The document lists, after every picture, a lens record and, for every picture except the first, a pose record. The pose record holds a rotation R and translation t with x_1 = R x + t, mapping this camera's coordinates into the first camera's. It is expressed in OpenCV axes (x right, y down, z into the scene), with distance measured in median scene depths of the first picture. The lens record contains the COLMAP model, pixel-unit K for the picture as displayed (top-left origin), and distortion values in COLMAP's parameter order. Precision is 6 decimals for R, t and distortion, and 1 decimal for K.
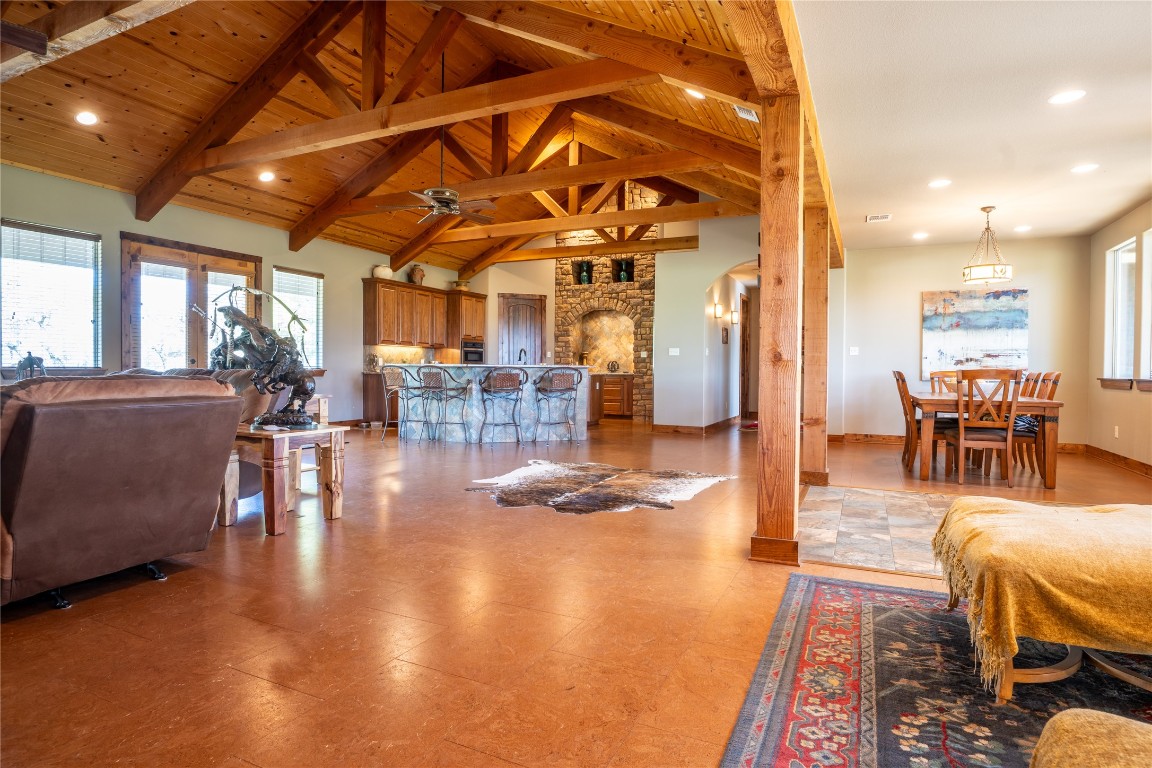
lens RADIAL K [[620.3, 0, 573.0], [0, 620.3, 379.5], [0, 0, 1]] dist [-0.036278, 0.009016]
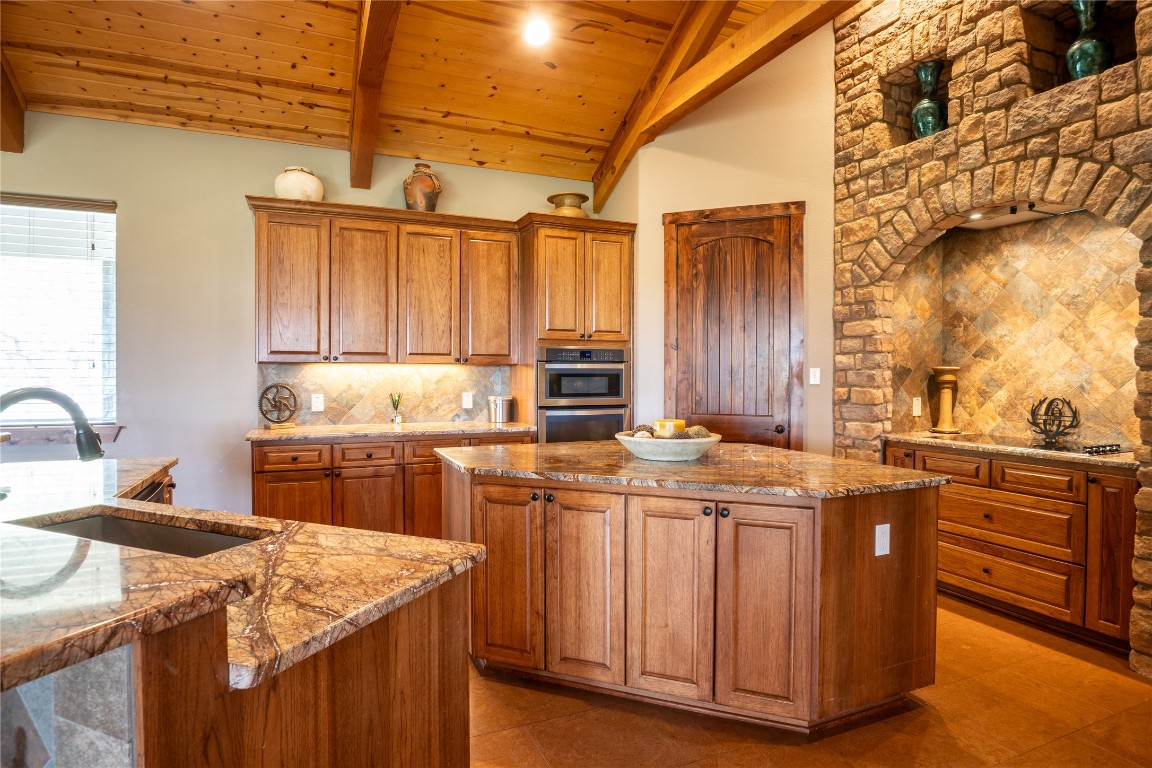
lens RADIAL K [[620.3, 0, 581.8], [0, 620.3, 379.9], [0, 0, 1]] dist [-0.036278, 0.009016]
pose [[0.760807, 0.000778, -0.648977, 0.120205], [-0.007126, 0.999949, -0.007155, -0.051277], [0.648939, 0.010068, 0.760774, 0.969399]]
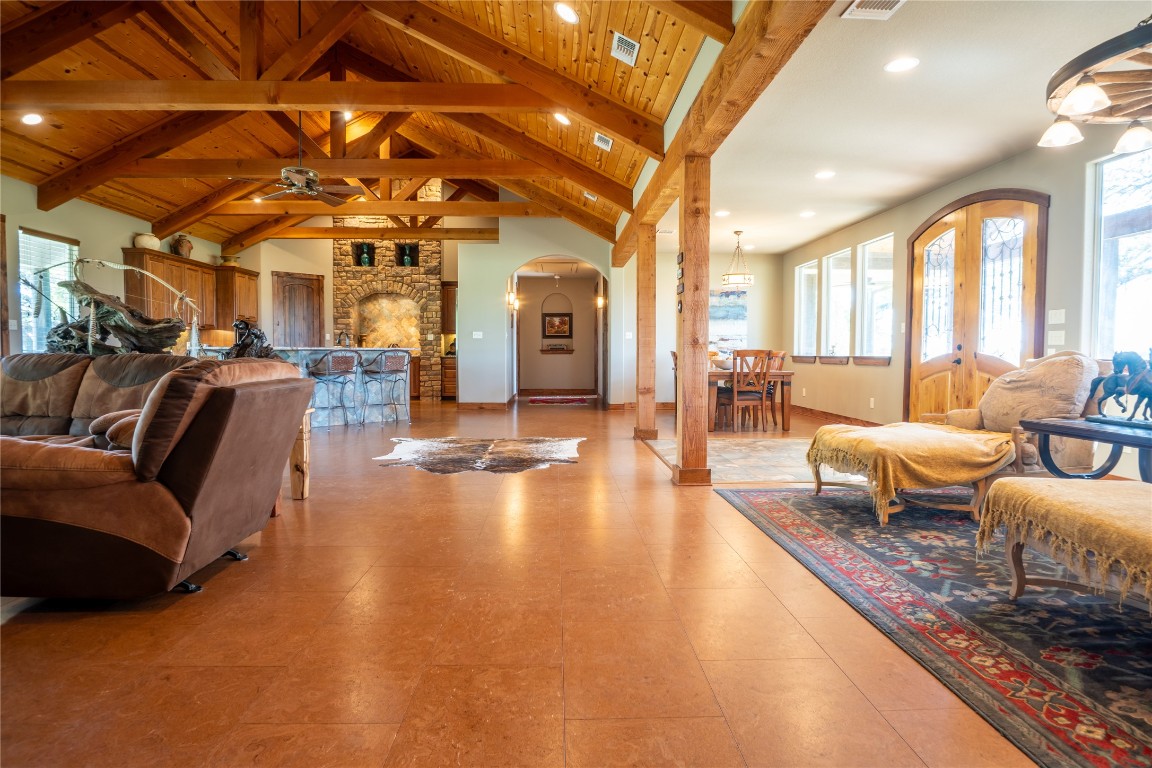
lens RADIAL K [[620.3, 0, 573.5], [0, 620.3, 380.5], [0, 0, 1]] dist [-0.036278, 0.009016]
pose [[0.888182, -0.027274, 0.458681, -0.207247], [0.013340, 0.999347, 0.033593, 0.000661], [-0.459297, -0.023718, 0.887966, -0.050460]]
